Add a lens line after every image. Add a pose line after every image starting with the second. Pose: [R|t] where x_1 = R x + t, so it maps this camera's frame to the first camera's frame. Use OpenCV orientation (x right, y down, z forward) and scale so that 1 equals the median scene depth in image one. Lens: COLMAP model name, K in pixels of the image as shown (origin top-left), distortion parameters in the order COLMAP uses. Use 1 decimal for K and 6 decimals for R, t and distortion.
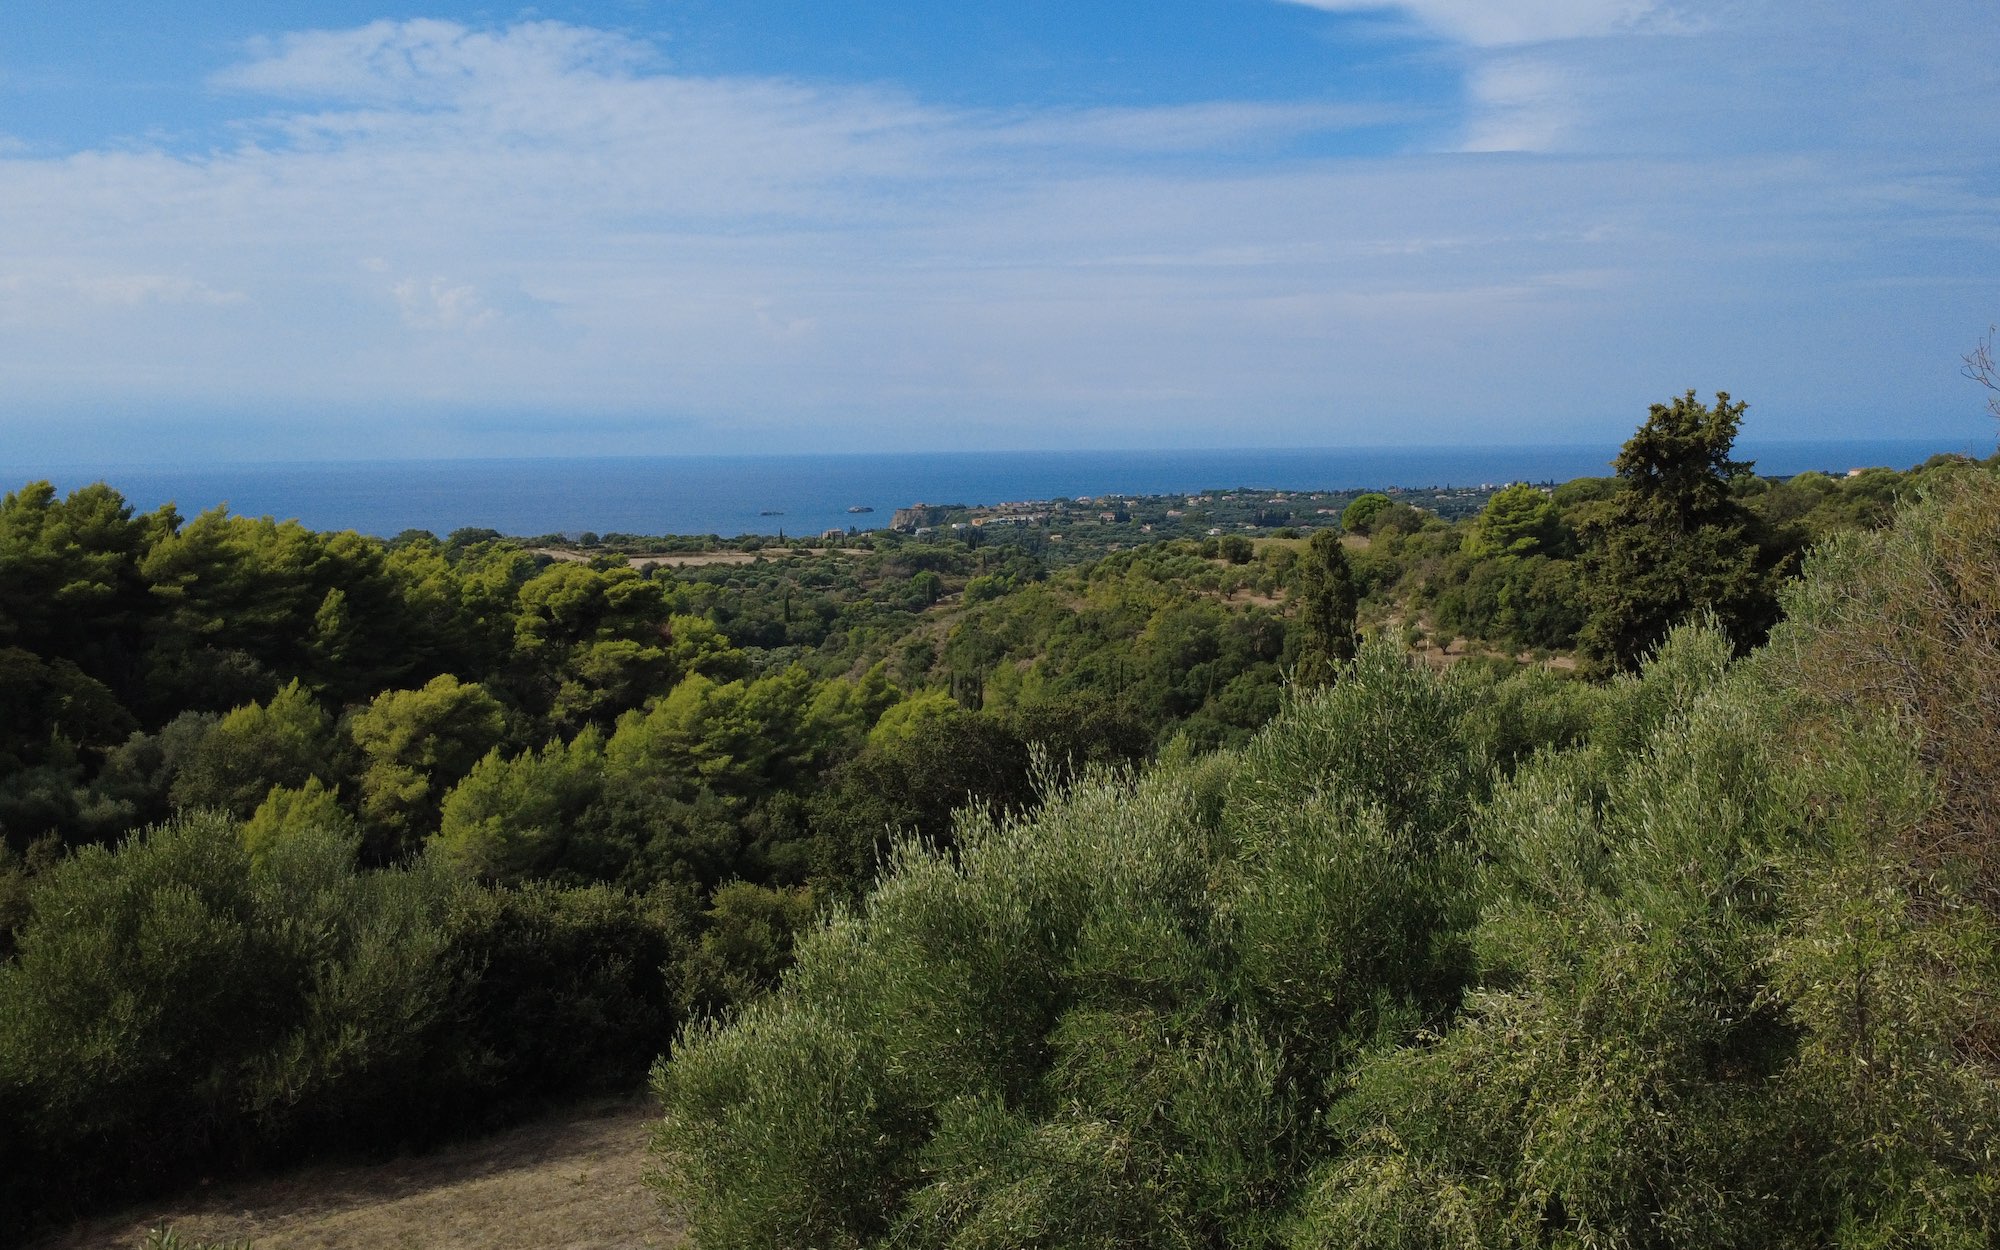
lens RADIAL K [[1614.9, 0, 1108.4], [0, 1614.9, 624.5], [0, 0, 1]] dist [-0.002556, 0.003582]
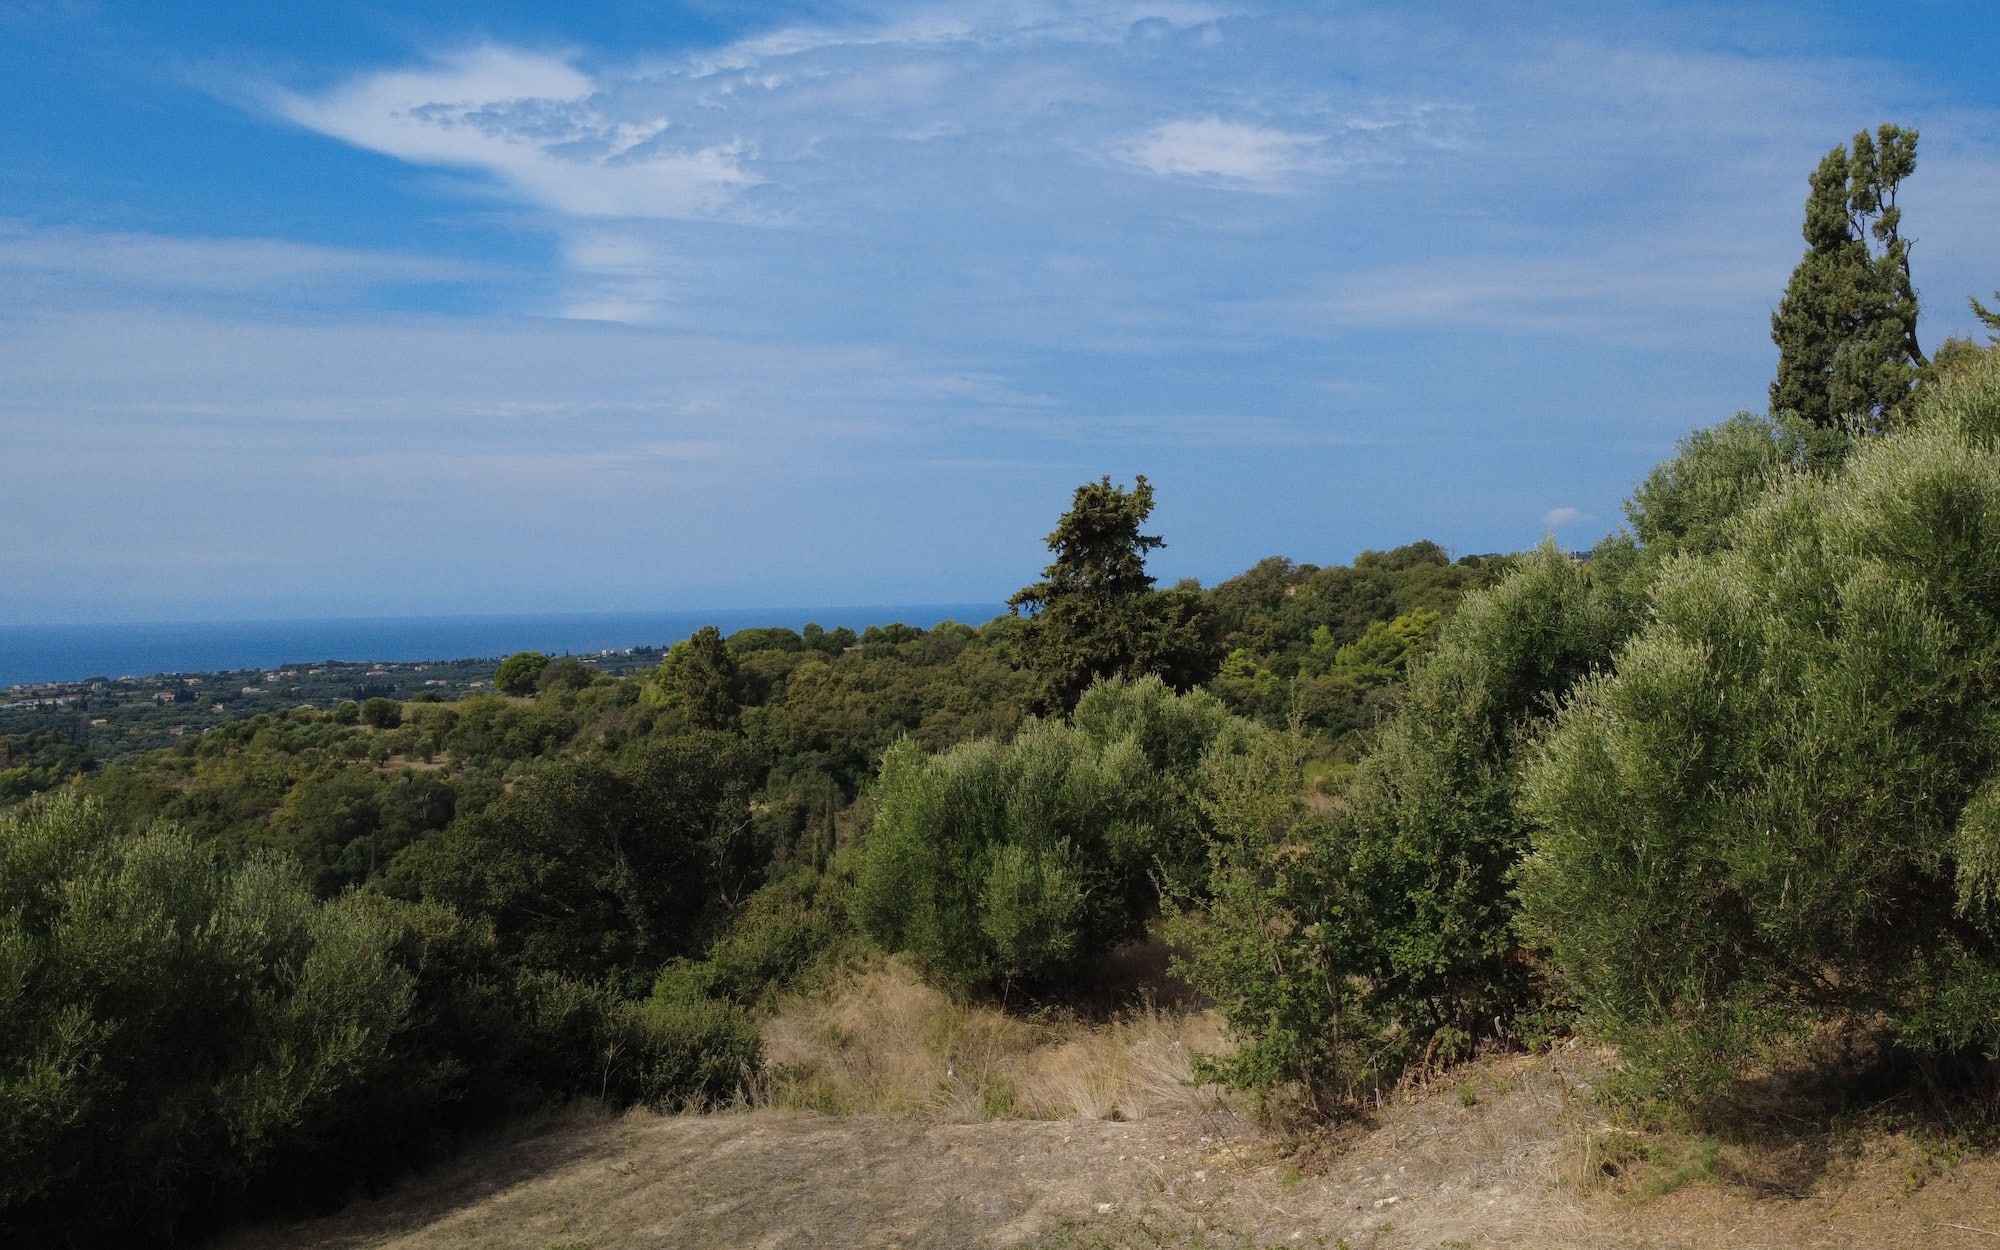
lens RADIAL K [[1614.9, 0, 1108.4], [0, 1614.9, 624.5], [0, 0, 1]] dist [-0.002556, 0.003582]
pose [[0.860371, -0.014138, 0.509473, -0.069046], [0.066366, 0.994212, -0.084486, 0.017498], [-0.505329, 0.106501, 0.856329, 0.009396]]
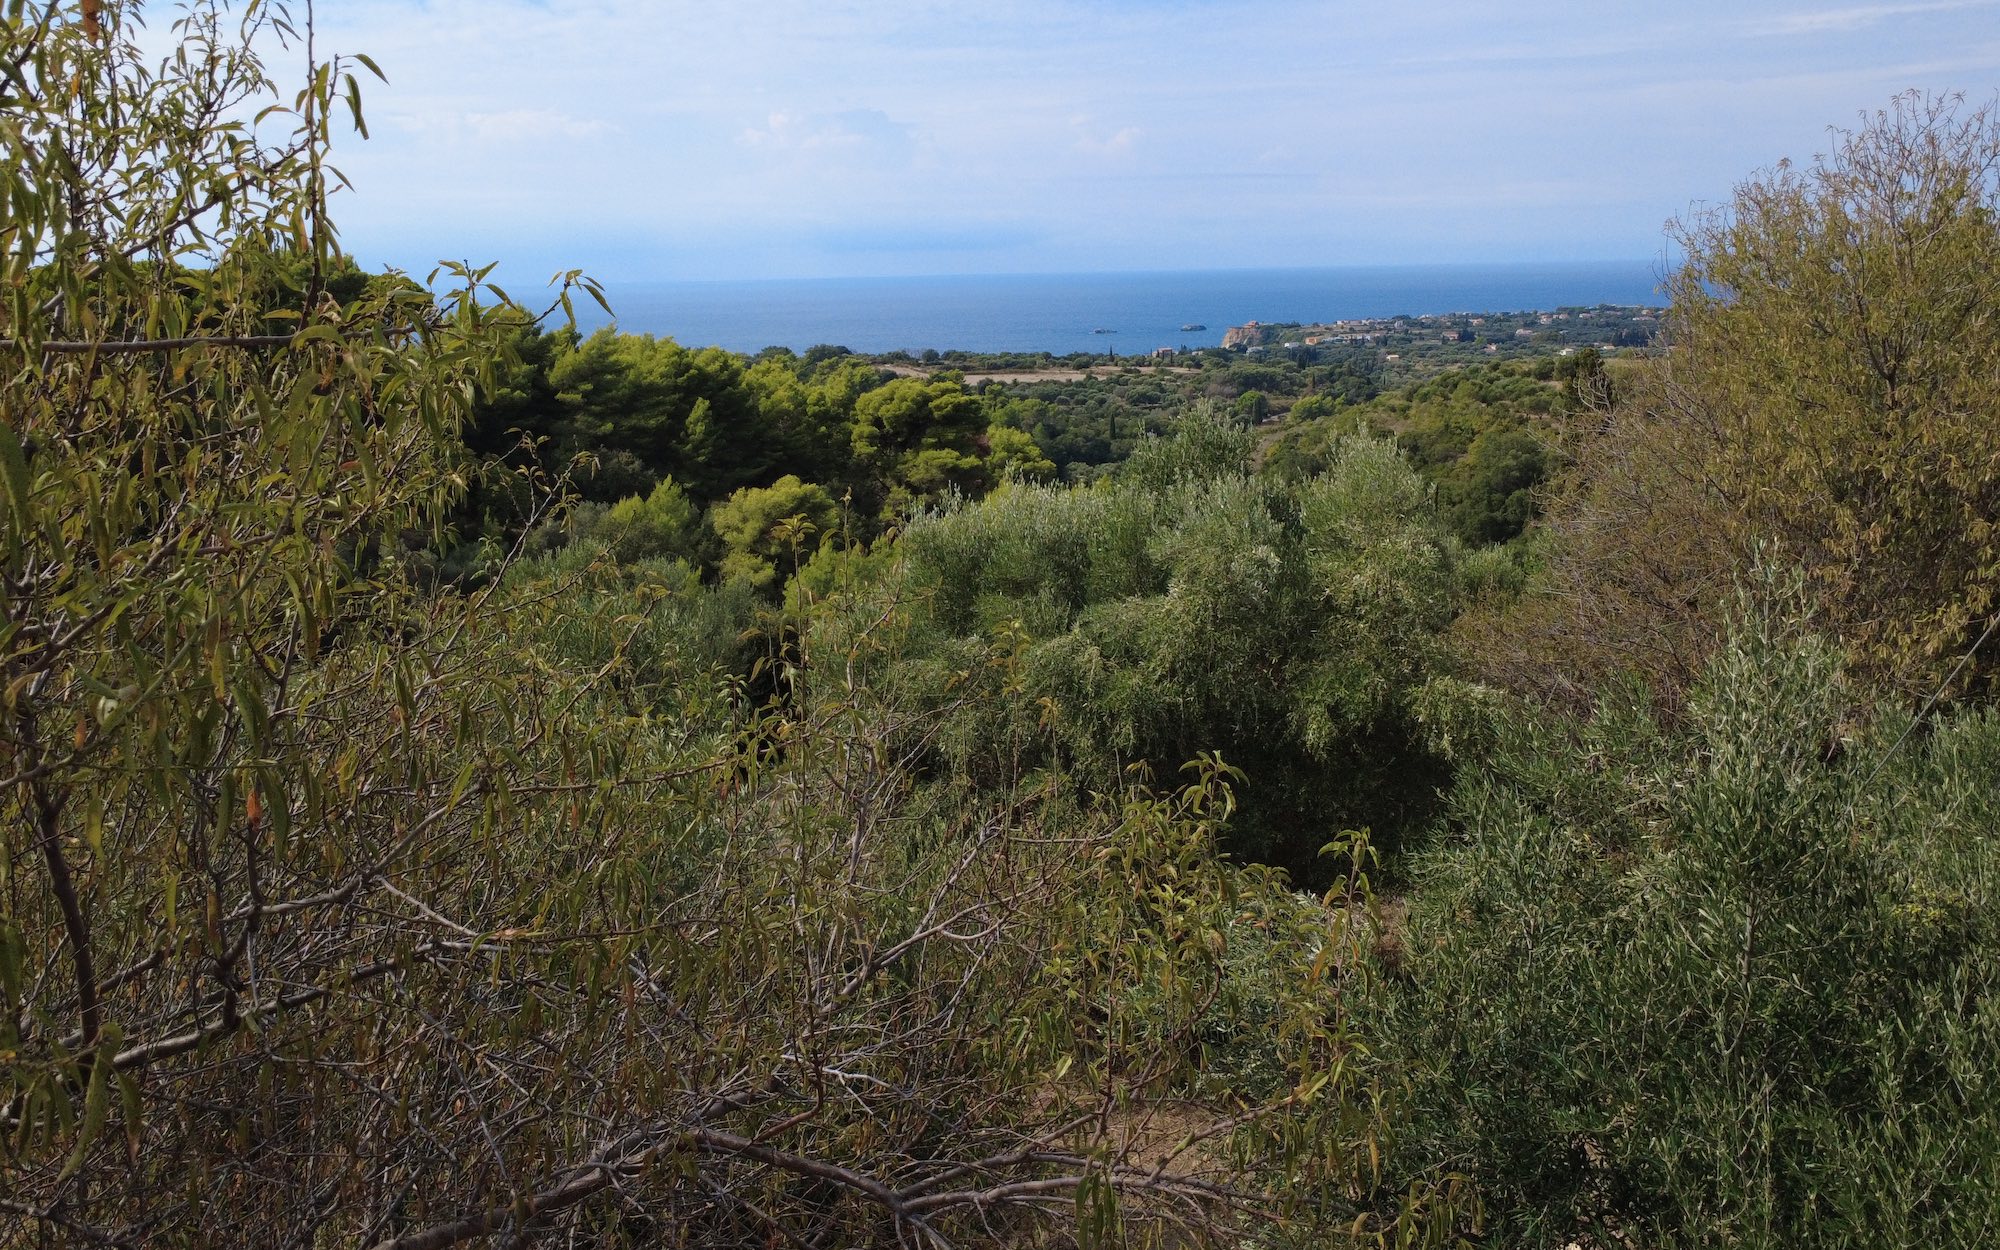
lens RADIAL K [[1614.6, 0, 990.6], [0, 1614.6, 625.5], [0, 0, 1]] dist [-0.005191, 0.004114]
pose [[0.962245, 0.050106, -0.267532, 0.023043], [-0.020063, 0.993293, 0.113873, 0.002721], [0.271443, -0.104206, 0.956797, -0.038490]]
